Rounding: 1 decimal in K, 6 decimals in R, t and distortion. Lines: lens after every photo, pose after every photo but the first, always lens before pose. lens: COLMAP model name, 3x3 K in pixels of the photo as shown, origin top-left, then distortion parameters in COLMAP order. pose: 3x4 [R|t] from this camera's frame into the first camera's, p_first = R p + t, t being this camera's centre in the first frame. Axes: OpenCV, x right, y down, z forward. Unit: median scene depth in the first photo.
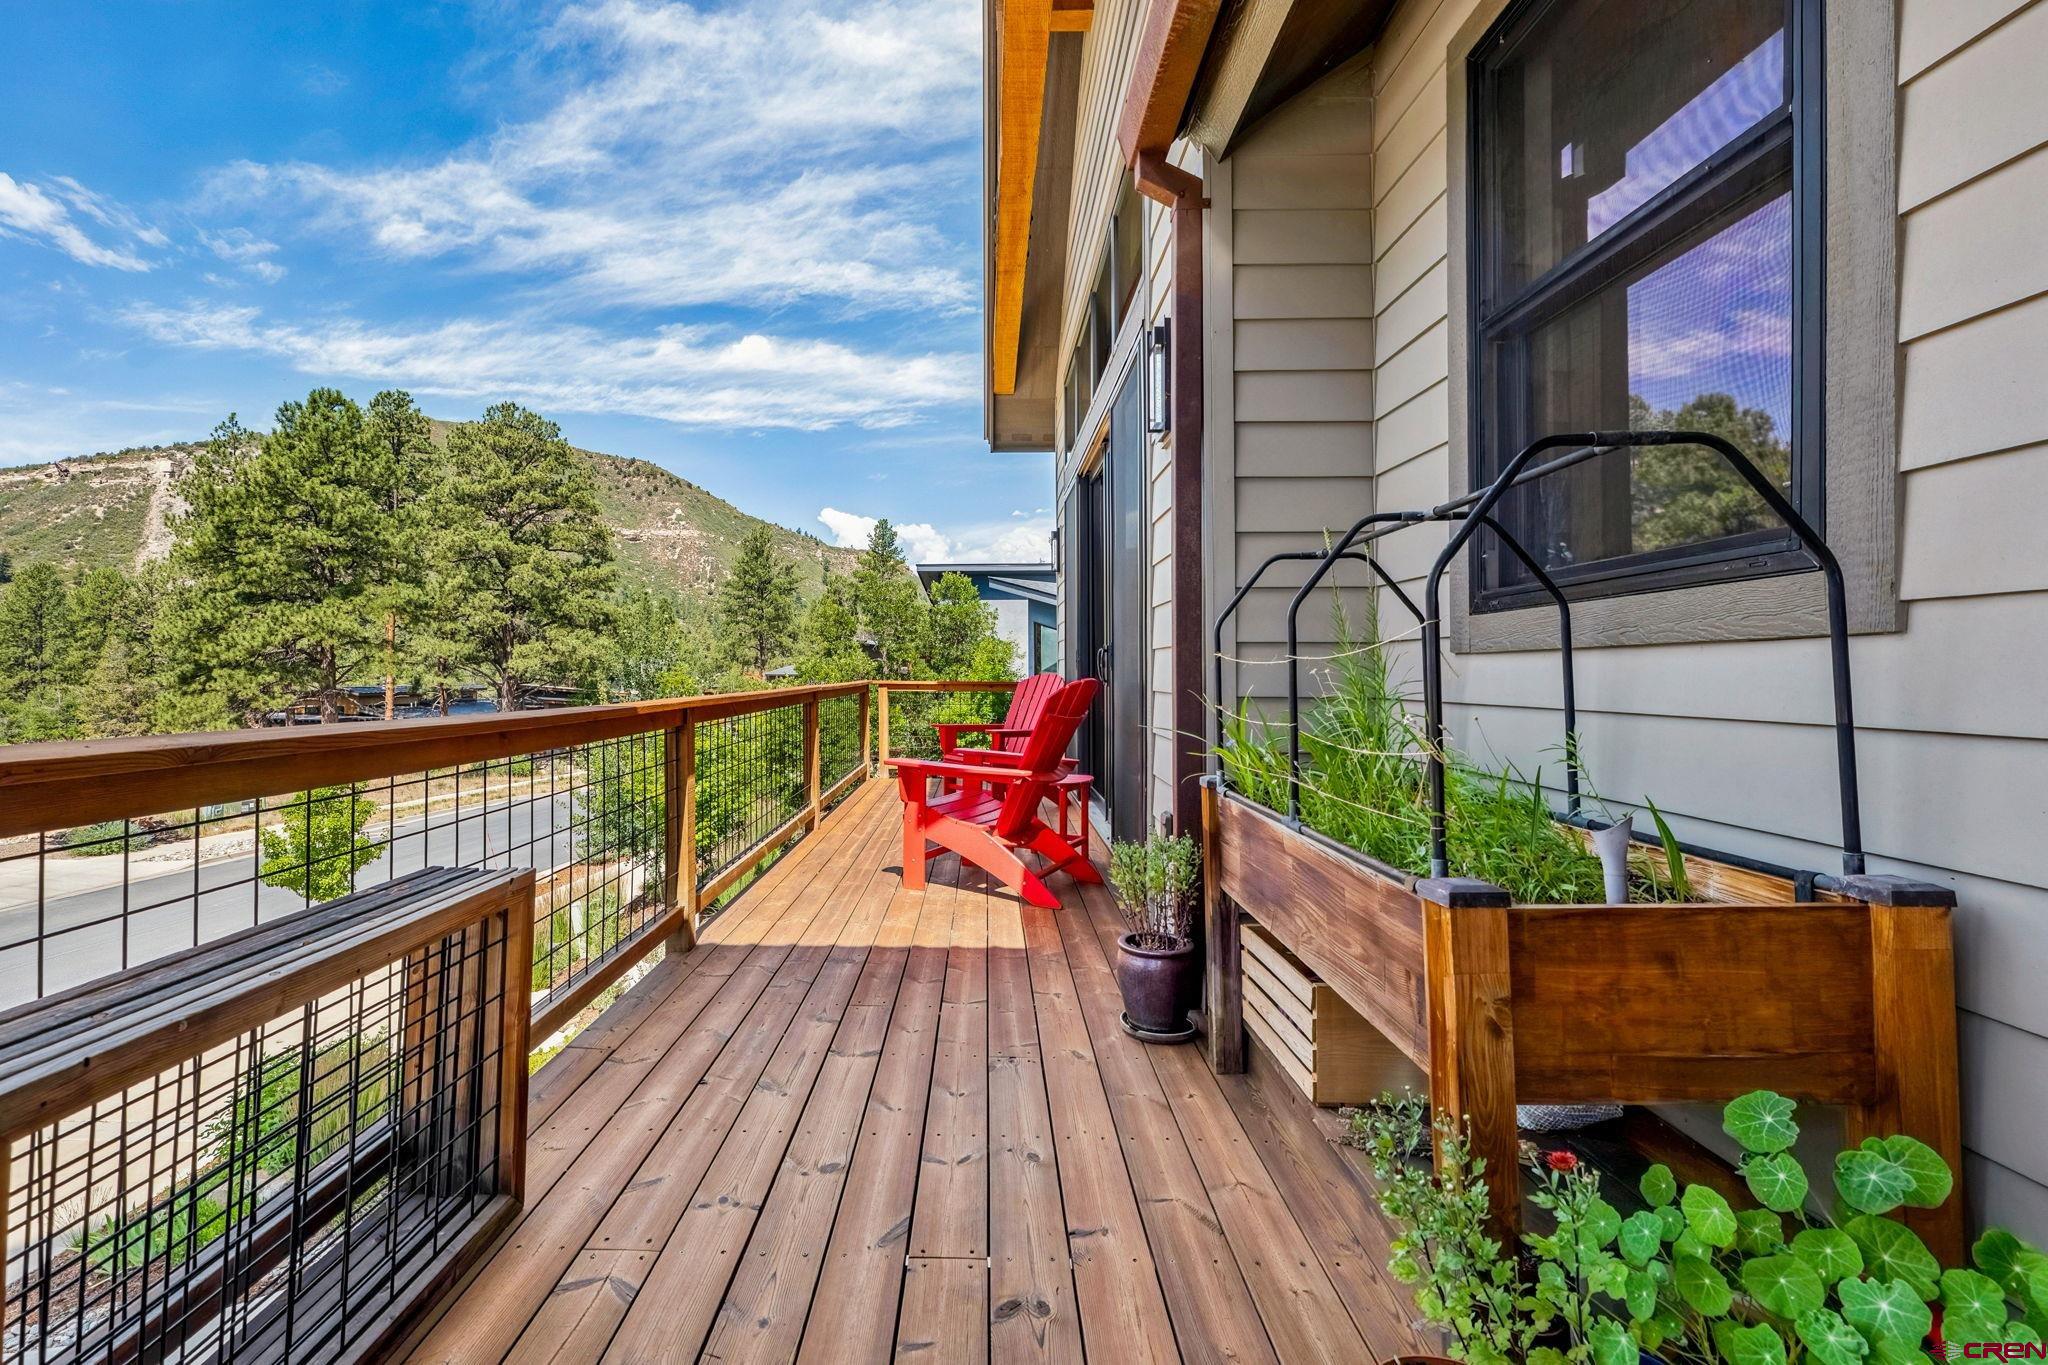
lens RADIAL K [[839.7, 0, 1011.1], [0, 839.7, 669.1], [0, 0, 1]] dist [0.000416, 0.000196]
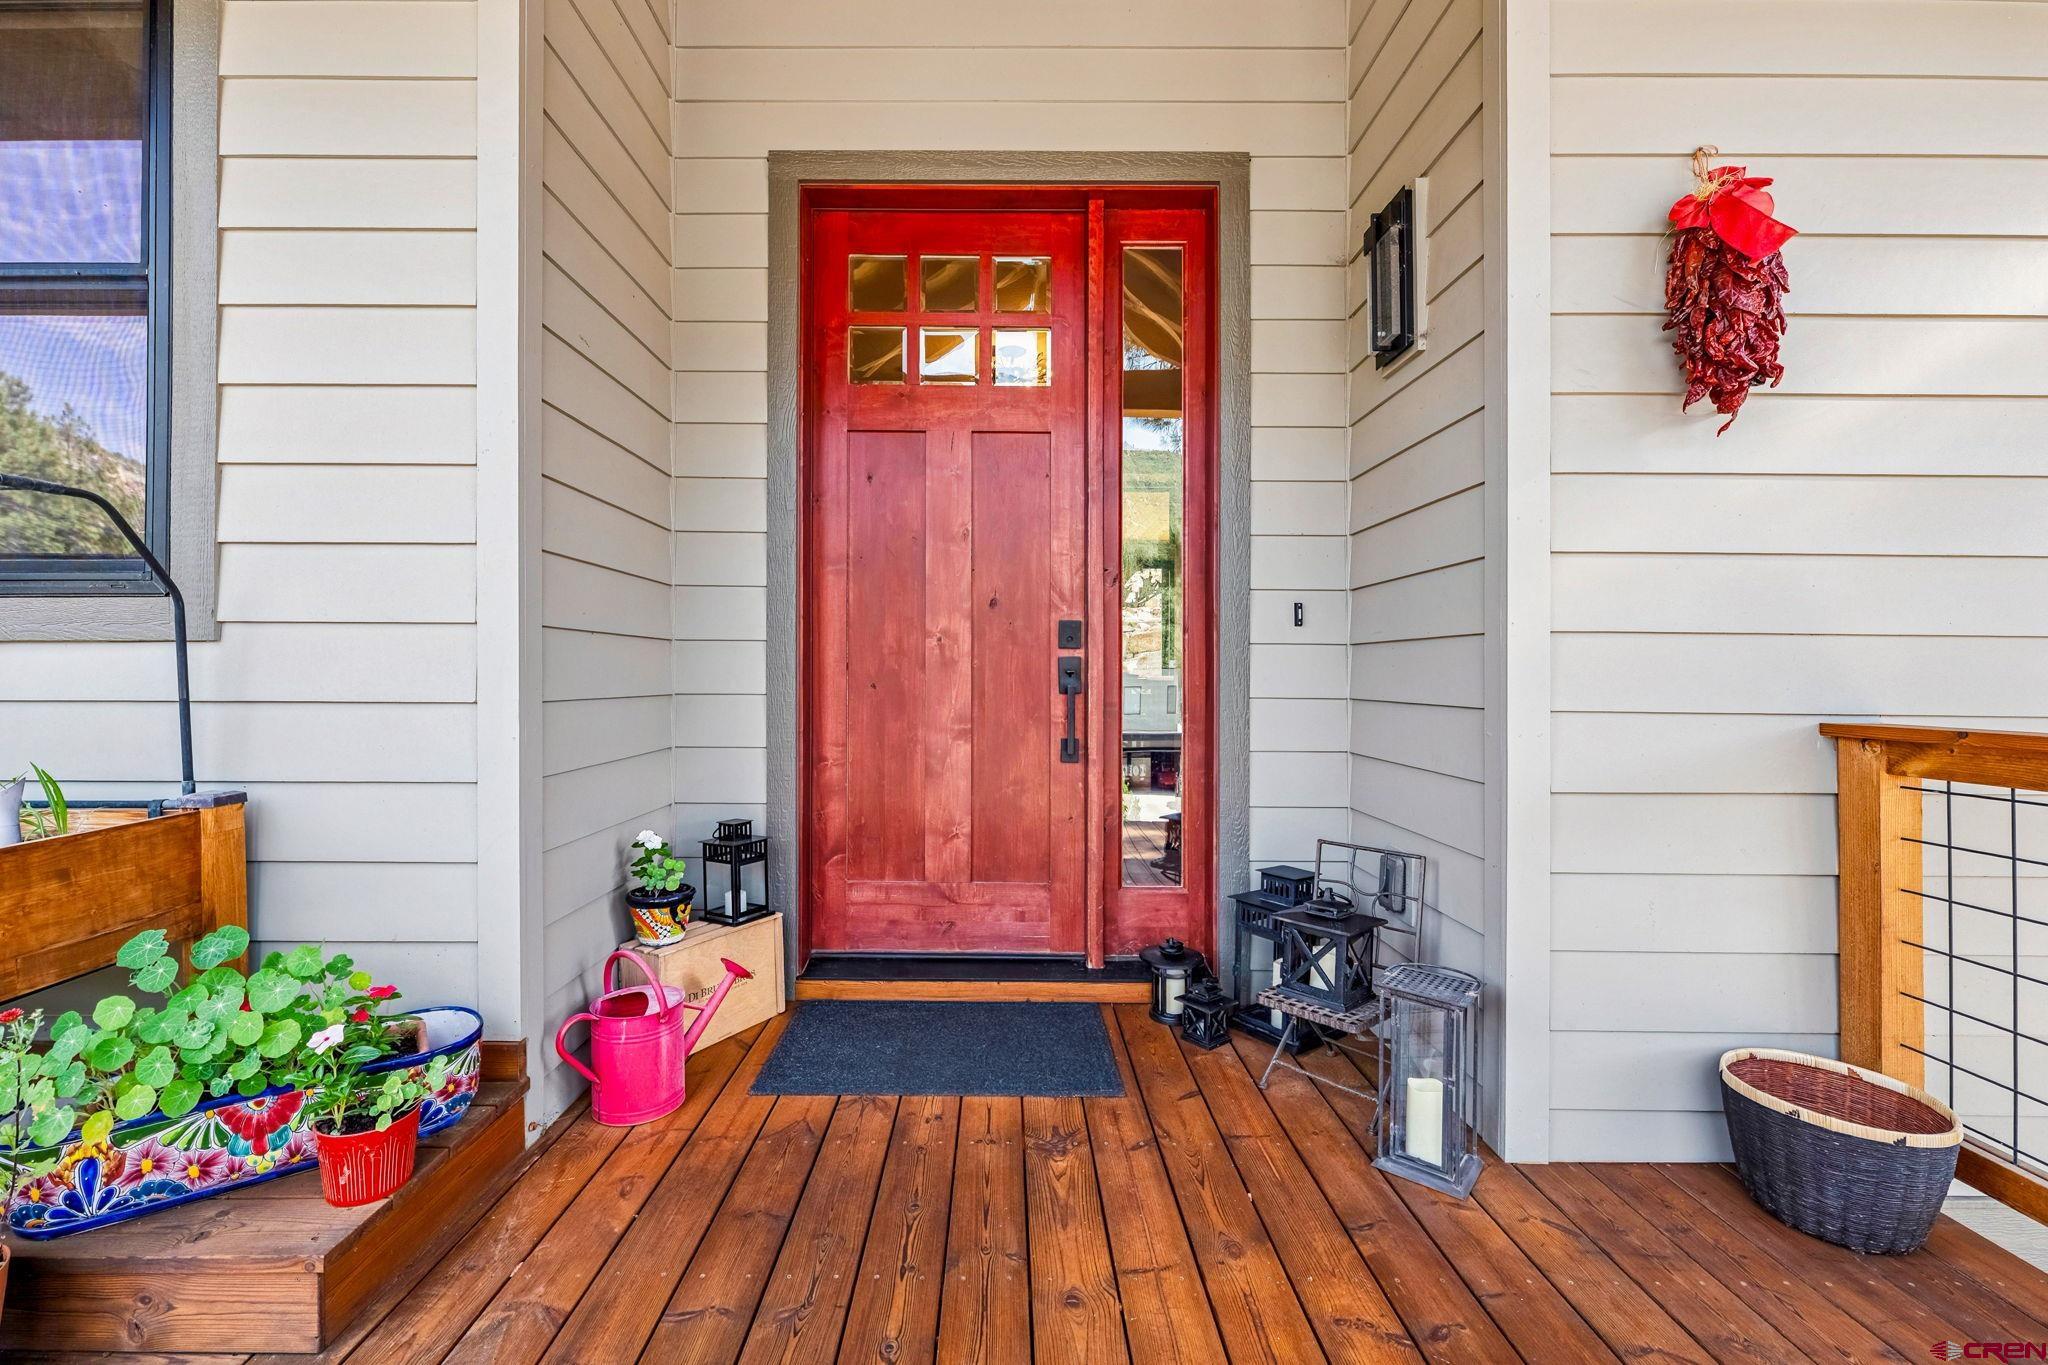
lens RADIAL K [[839.7, 0, 1011.1], [0, 839.7, 669.1], [0, 0, 1]] dist [0.000416, 0.000196]
pose [[-0.039618, -0.001885, 0.999213, -0.646728], [-0.009740, 0.999951, 0.001500, -0.006938], [-0.999167, -0.009673, -0.039634, -0.485062]]
